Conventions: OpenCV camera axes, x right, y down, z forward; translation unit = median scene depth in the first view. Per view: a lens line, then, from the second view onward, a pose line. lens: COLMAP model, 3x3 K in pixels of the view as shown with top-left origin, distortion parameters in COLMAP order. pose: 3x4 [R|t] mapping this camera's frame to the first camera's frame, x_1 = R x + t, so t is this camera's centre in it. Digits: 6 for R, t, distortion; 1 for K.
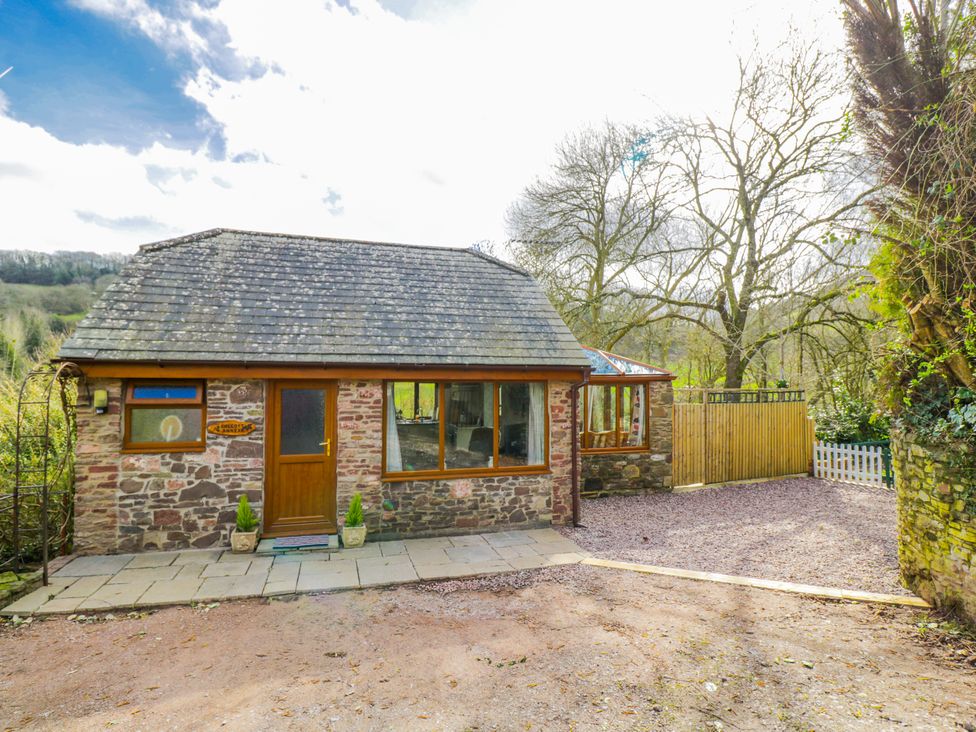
lens RADIAL K [[511.9, 0, 487.3], [0, 511.9, 367.6], [0, 0, 1]] dist [-0.002935, -0.009543]
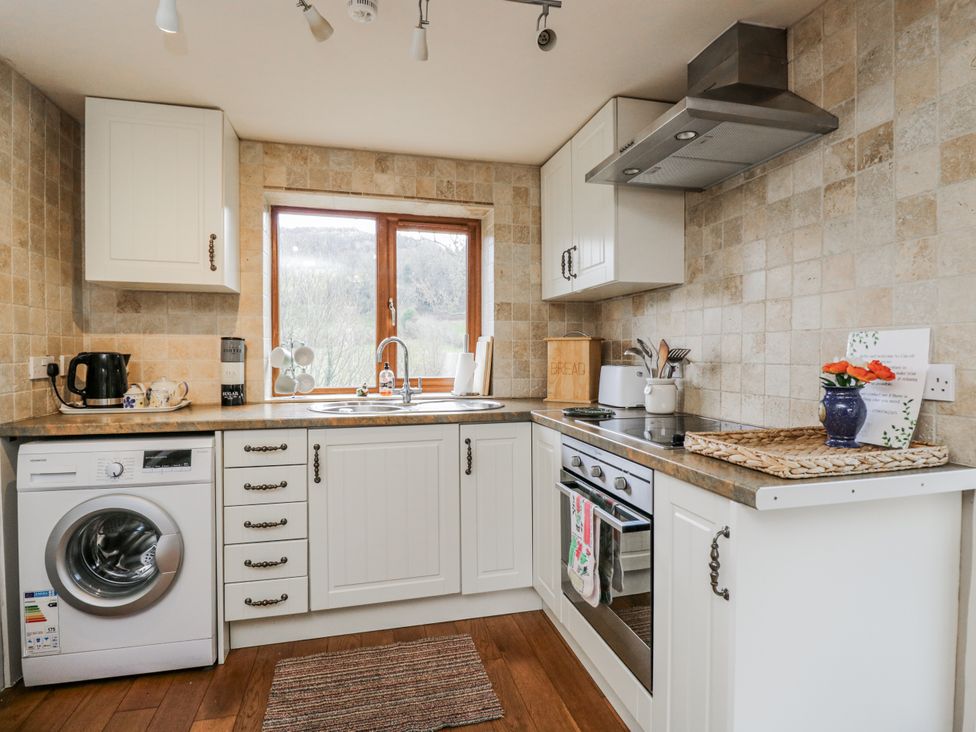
lens RADIAL K [[511.9, 0, 484.1], [0, 511.9, 361.6], [0, 0, 1]] dist [-0.002935, -0.009543]
pose [[0.999021, -0.001488, -0.044206, -0.087590], [0.002701, 0.999621, 0.027393, 0.082852], [0.044148, -0.027486, 0.998647, 0.794338]]
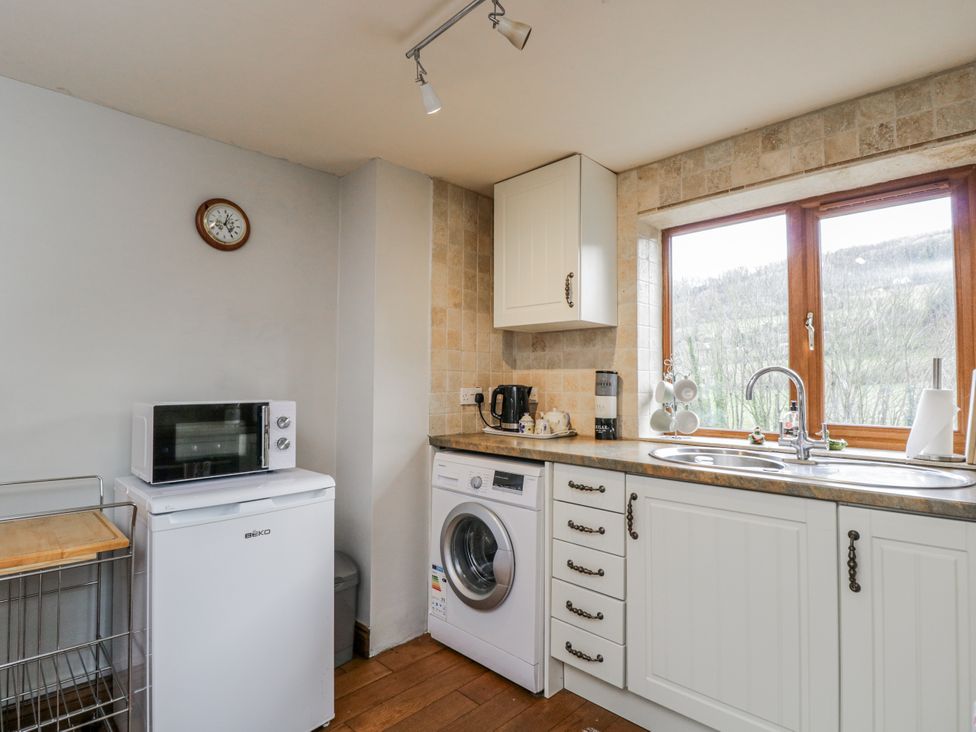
lens RADIAL K [[511.9, 0, 480.4], [0, 511.9, 362.9], [0, 0, 1]] dist [-0.002935, -0.009543]
pose [[0.475341, -0.037182, -0.879015, -0.046668], [0.001559, 0.999141, -0.041420, 0.083654], [0.879800, 0.018318, 0.474991, 0.846408]]
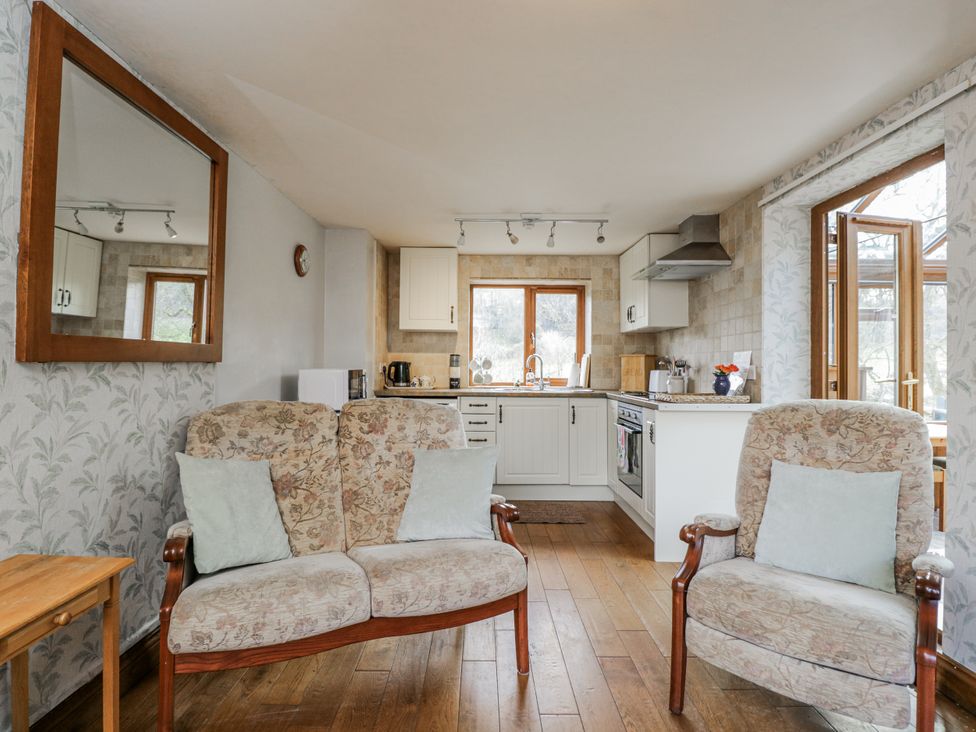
lens RADIAL K [[511.9, 0, 475.4], [0, 511.9, 364.9], [0, 0, 1]] dist [-0.002935, -0.009543]
pose [[0.954444, 0.002579, -0.298378, -0.062549], [-0.002306, 0.999997, 0.001267, 0.085806], [0.298380, -0.000521, 0.954447, 0.628980]]
